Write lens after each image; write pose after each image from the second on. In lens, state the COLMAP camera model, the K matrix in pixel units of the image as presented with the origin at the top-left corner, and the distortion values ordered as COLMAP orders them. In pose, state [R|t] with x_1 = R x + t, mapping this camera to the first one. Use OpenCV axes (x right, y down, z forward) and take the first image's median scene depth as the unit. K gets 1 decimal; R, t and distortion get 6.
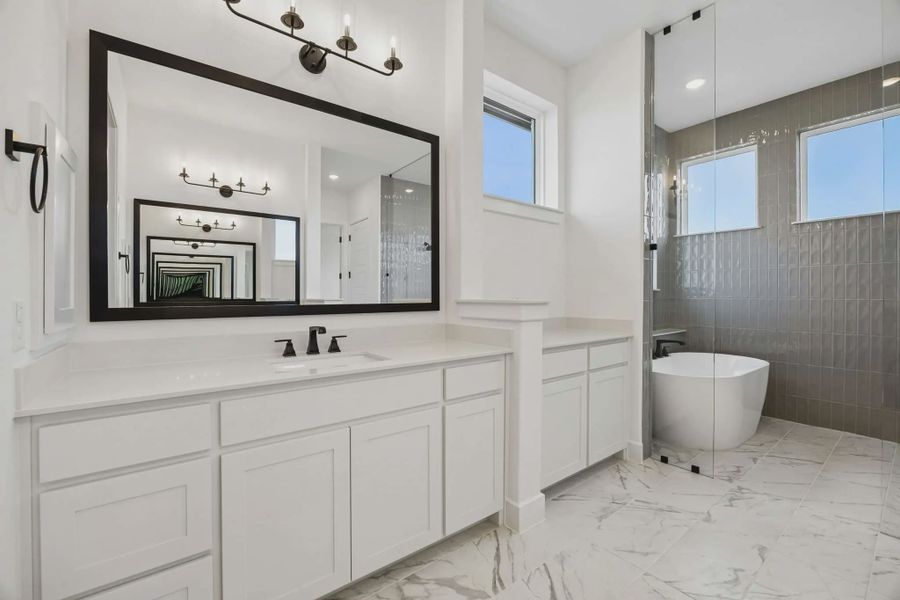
lens RADIAL K [[373.1, 0, 448.7], [0, 373.1, 299.0], [0, 0, 1]] dist [-0.015813, 0.000918]
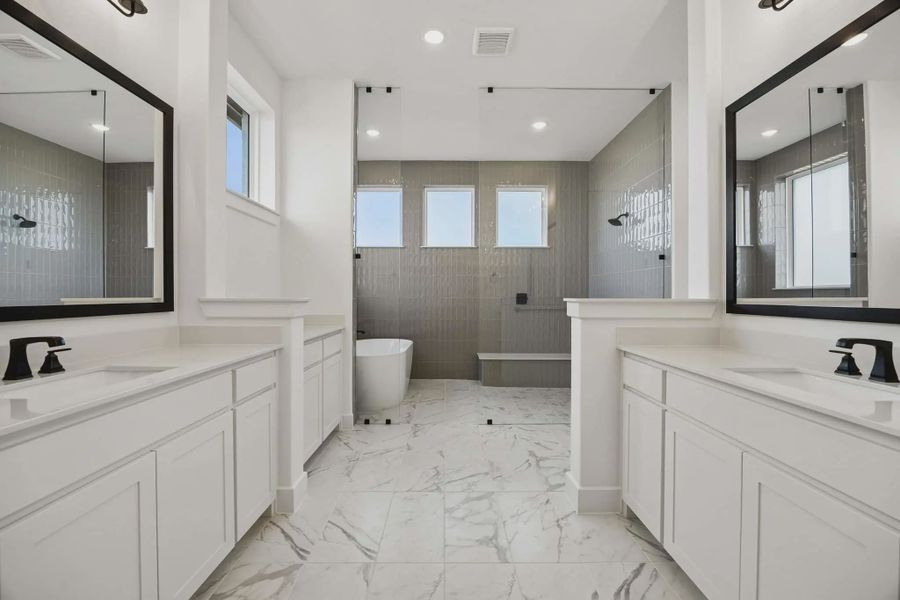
lens RADIAL K [[373.1, 0, 451.4], [0, 373.1, 297.1], [0, 0, 1]] dist [-0.015813, 0.000918]
pose [[0.604008, -0.000973, 0.796978, -0.316924], [0.002000, 0.999998, -0.000295, 0.000243], [-0.796976, 0.001772, 0.604009, -0.021301]]
